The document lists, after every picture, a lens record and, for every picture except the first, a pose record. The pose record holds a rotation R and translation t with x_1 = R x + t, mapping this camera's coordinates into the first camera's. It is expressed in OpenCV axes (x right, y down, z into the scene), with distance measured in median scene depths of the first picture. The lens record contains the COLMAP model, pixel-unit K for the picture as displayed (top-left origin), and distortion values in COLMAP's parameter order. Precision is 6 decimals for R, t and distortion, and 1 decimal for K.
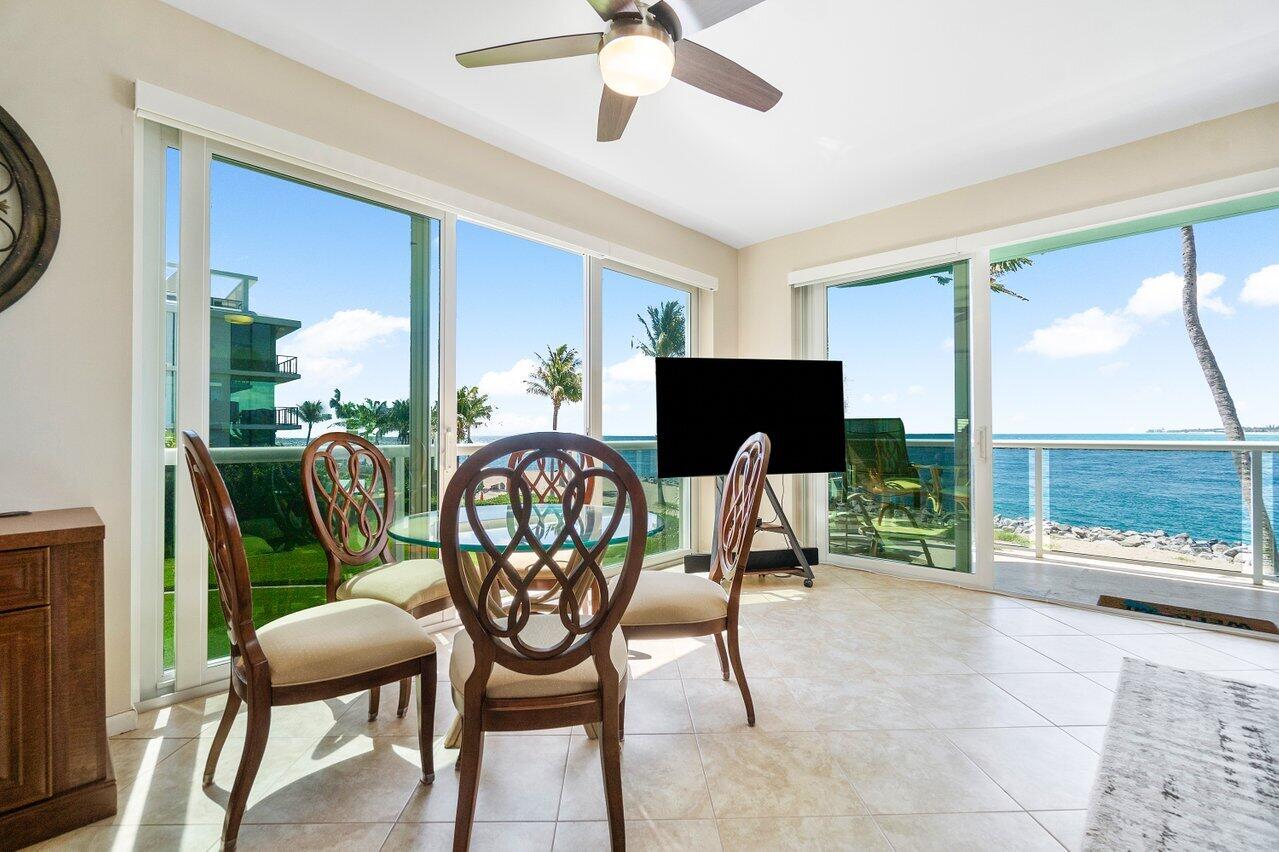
lens RADIAL K [[558.4, 0, 639.5], [0, 558.4, 426.0], [0, 0, 1]] dist [0.000003, -0.000065]
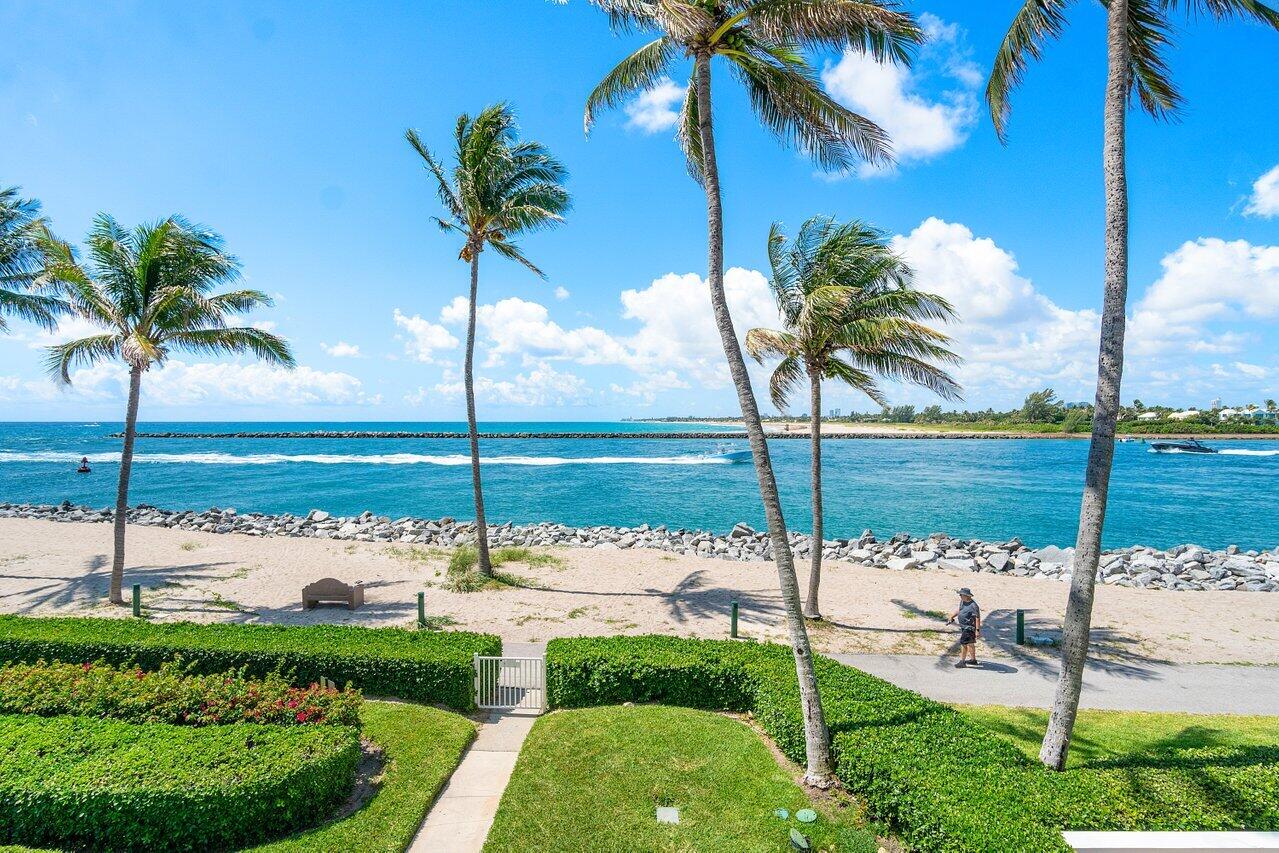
lens RADIAL K [[652.6, 0, 624.9], [0, 652.6, 431.3], [0, 0, 1]] dist [0.000600, -0.000170]
pose [[0.739957, -0.003779, 0.672644, 0.104084], [-0.015096, 0.999639, 0.022223, -0.008266], [-0.672485, -0.026598, 0.739633, 0.148126]]
